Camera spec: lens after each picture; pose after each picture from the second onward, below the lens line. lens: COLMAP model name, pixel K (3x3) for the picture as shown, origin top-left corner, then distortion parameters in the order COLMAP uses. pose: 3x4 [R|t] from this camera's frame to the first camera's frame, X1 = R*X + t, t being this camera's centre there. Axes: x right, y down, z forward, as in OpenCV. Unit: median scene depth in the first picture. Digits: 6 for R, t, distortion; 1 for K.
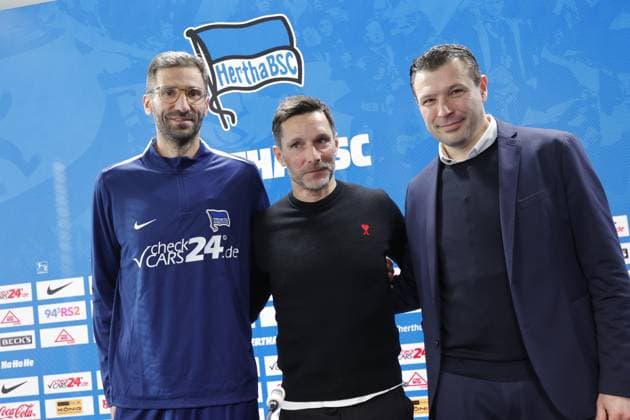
lens RADIAL K [[1097.7, 0, 336.3], [0, 1097.7, 310.8], [0, 0, 1]] dist [0.001324, 0.051188]
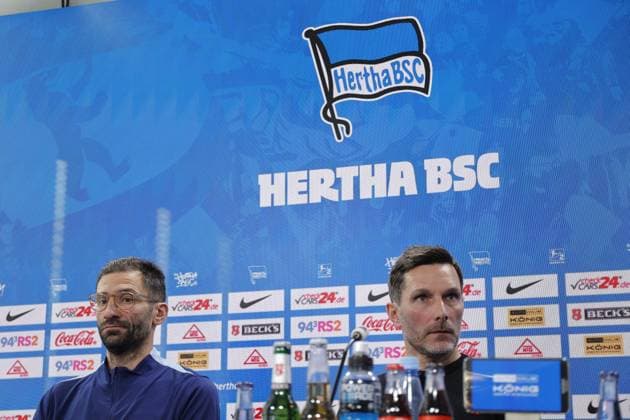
lens RADIAL K [[1236.2, 0, 315.9], [0, 1236.2, 193.1], [0, 0, 1]] dist [0.089624, 0.210954]
pose [[0.994444, 0.048668, -0.093340, -0.024828], [-0.059988, 0.990642, -0.122595, 0.002452], [0.086500, 0.127513, 0.988058, 0.006929]]
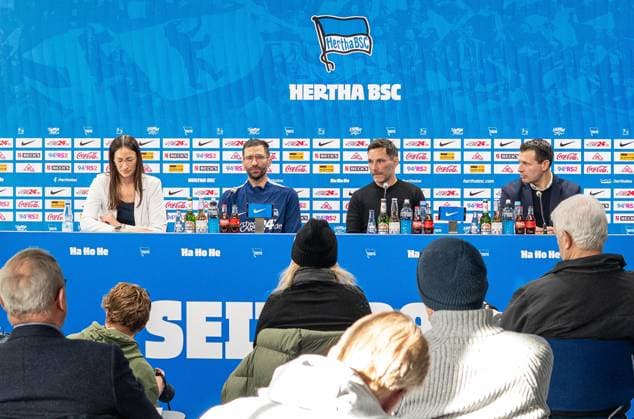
lens RADIAL K [[522.9, 0, 288.3], [0, 522.9, 209.4], [0, 0, 1]] dist [0.011174, -0.091059]
pose [[0.962597, 0.080650, 0.258655, -0.395232], [-0.096753, 0.994046, 0.050121, 0.039336], [-0.253072, -0.073272, 0.964669, 0.103116]]
